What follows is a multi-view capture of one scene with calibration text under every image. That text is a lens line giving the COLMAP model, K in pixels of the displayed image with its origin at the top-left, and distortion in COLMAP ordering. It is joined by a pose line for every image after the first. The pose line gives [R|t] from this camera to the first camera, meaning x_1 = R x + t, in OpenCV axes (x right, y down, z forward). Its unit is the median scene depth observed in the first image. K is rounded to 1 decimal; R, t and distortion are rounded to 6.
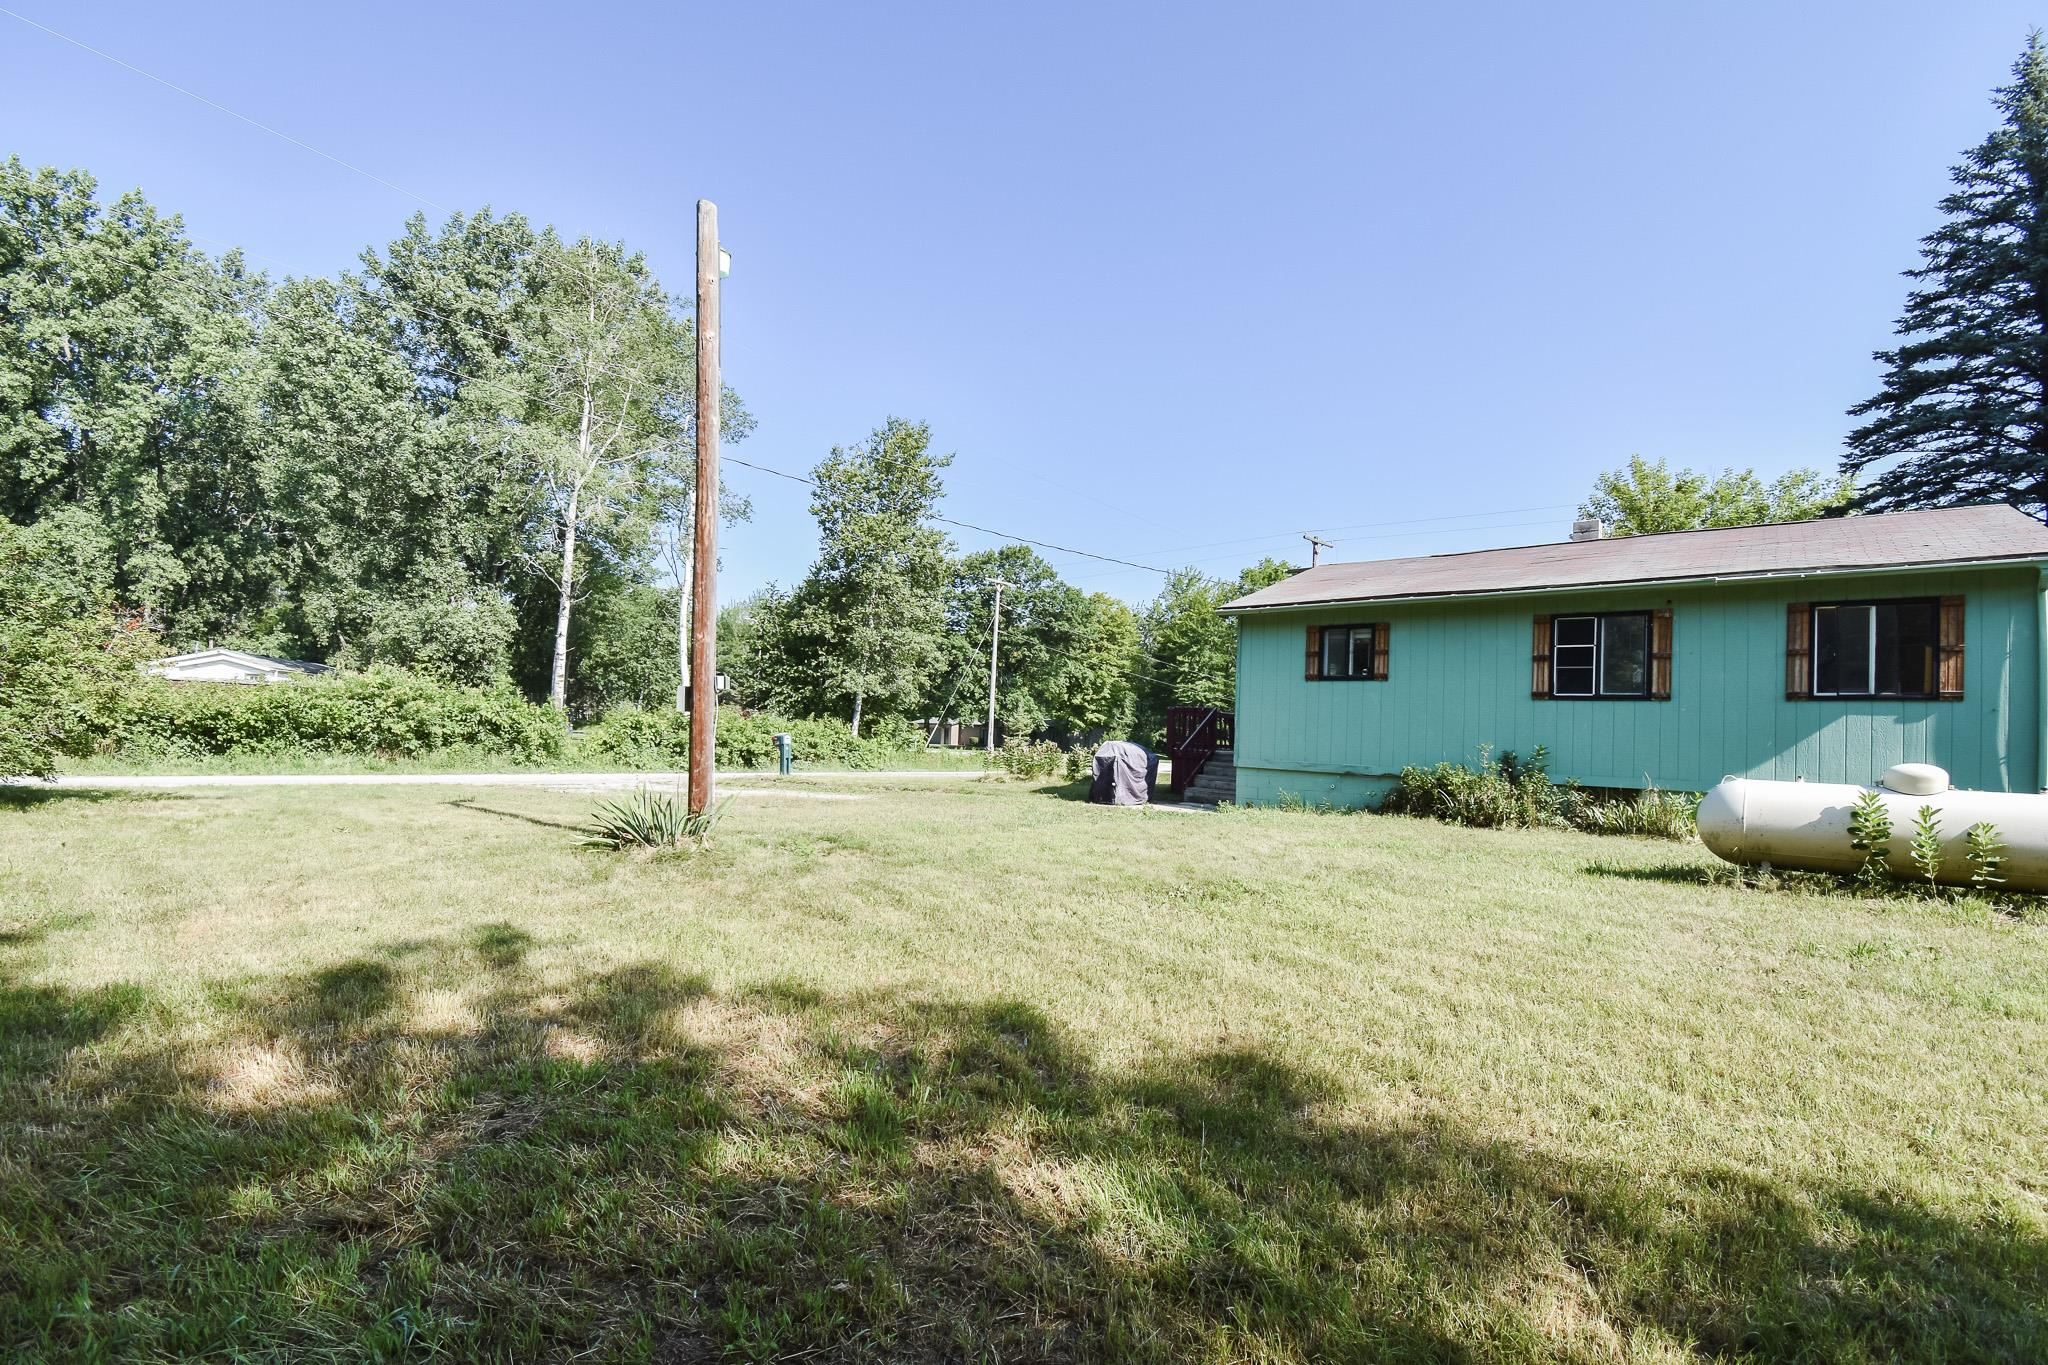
lens RADIAL K [[921.2, 0, 1024.0], [0, 921.2, 682.5], [0, 0, 1]] dist [0.046403, -0.023874]
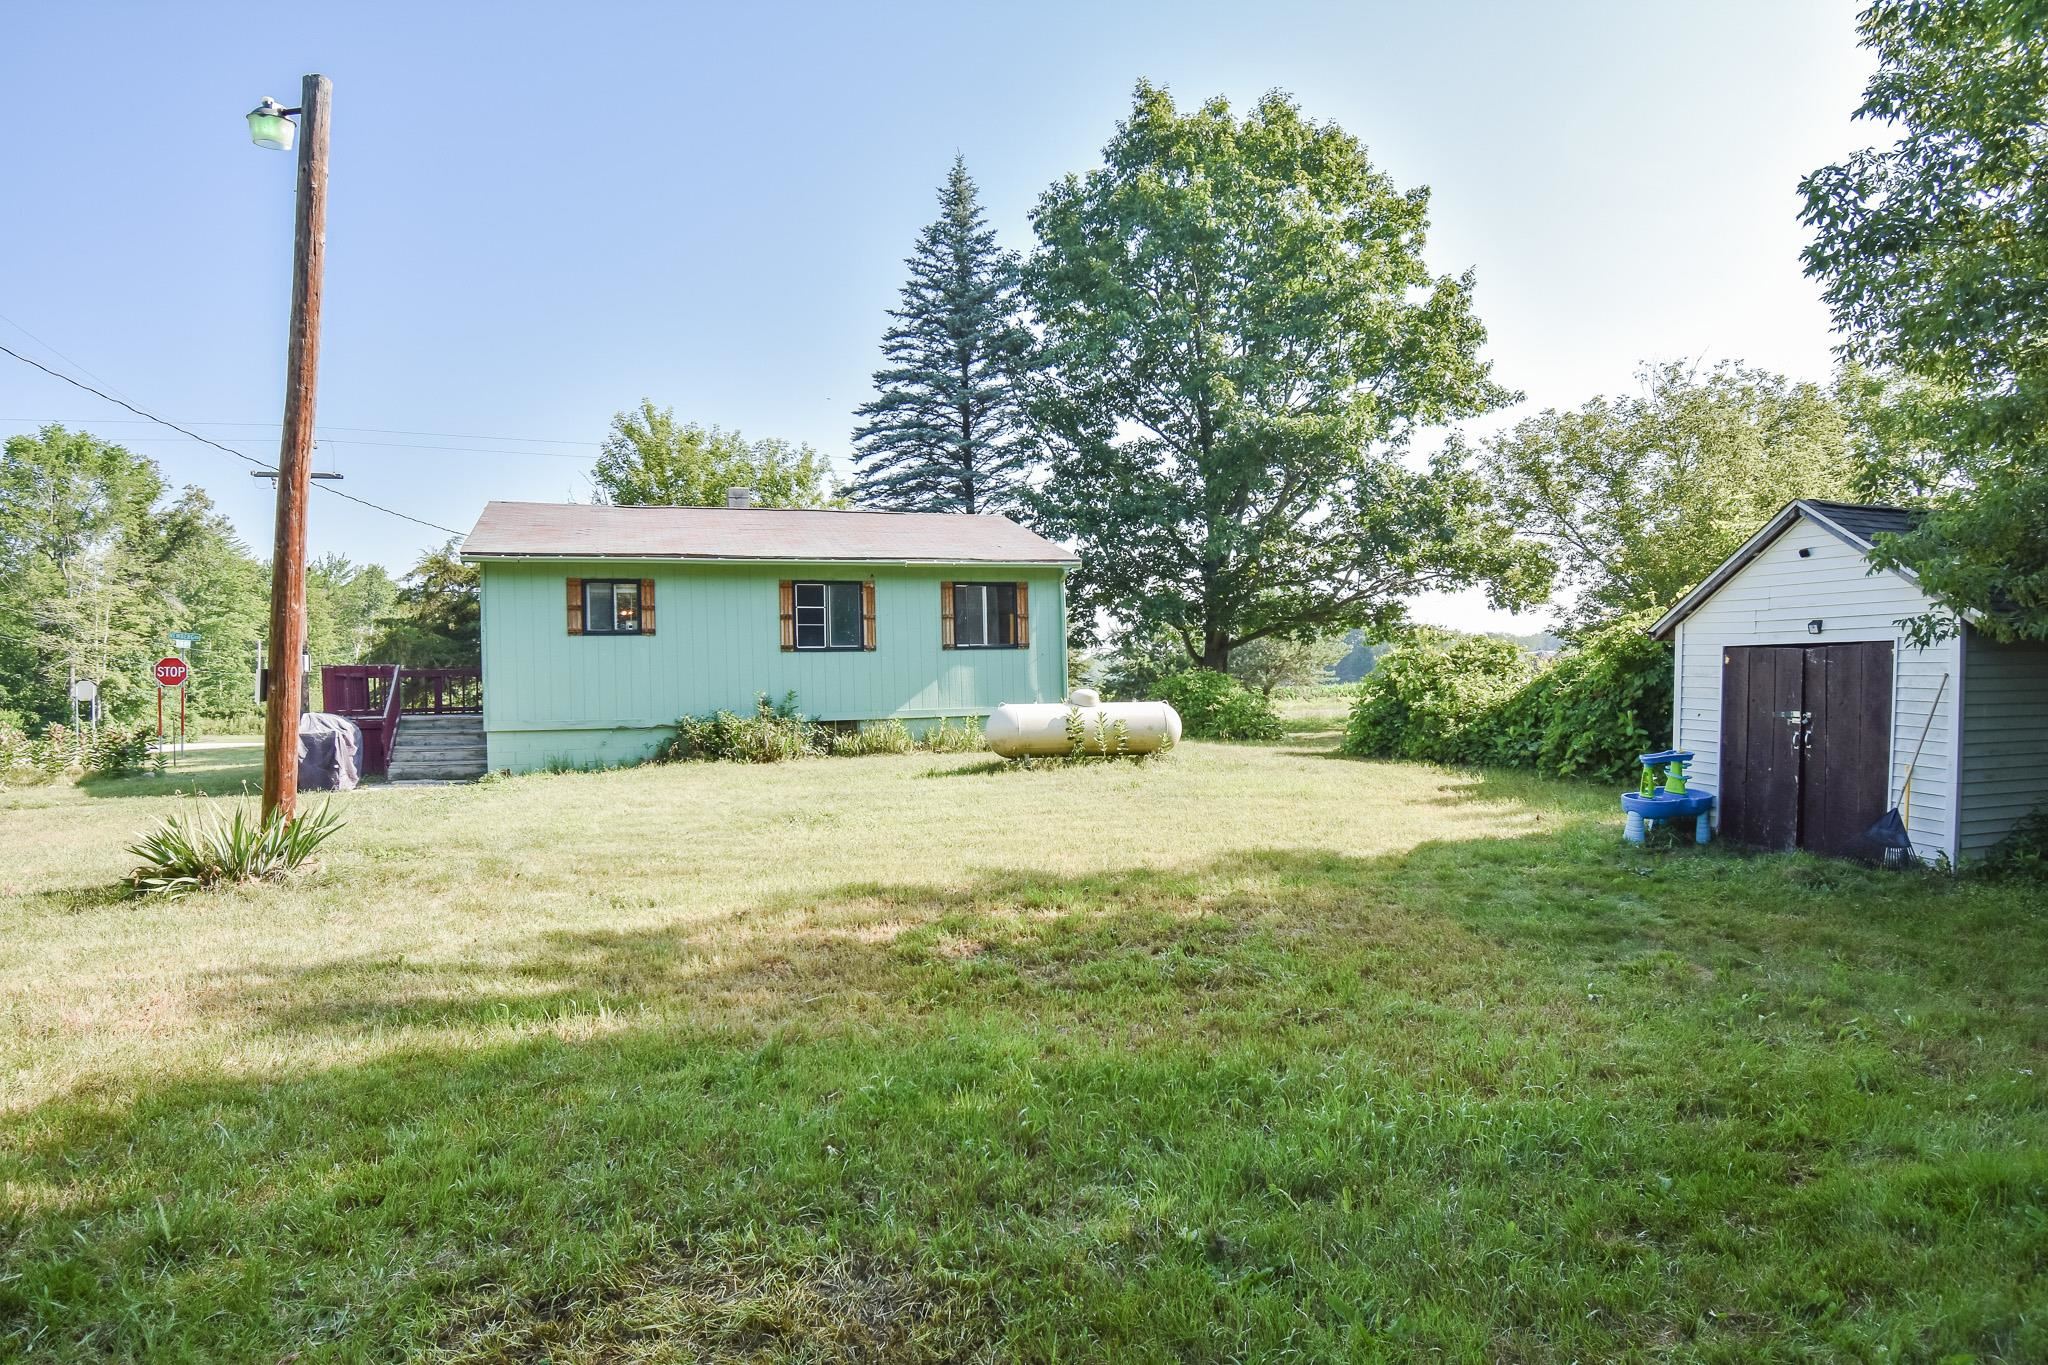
lens RADIAL K [[1118.6, 0, 1024.0], [0, 1118.6, 682.5], [0, 0, 1]] dist [-0.000017, -0.000036]
pose [[0.564107, -0.040675, 0.824700, -0.407377], [-0.003840, 0.998646, 0.051880, -0.016100], [-0.825693, -0.032433, 0.563187, -0.045747]]
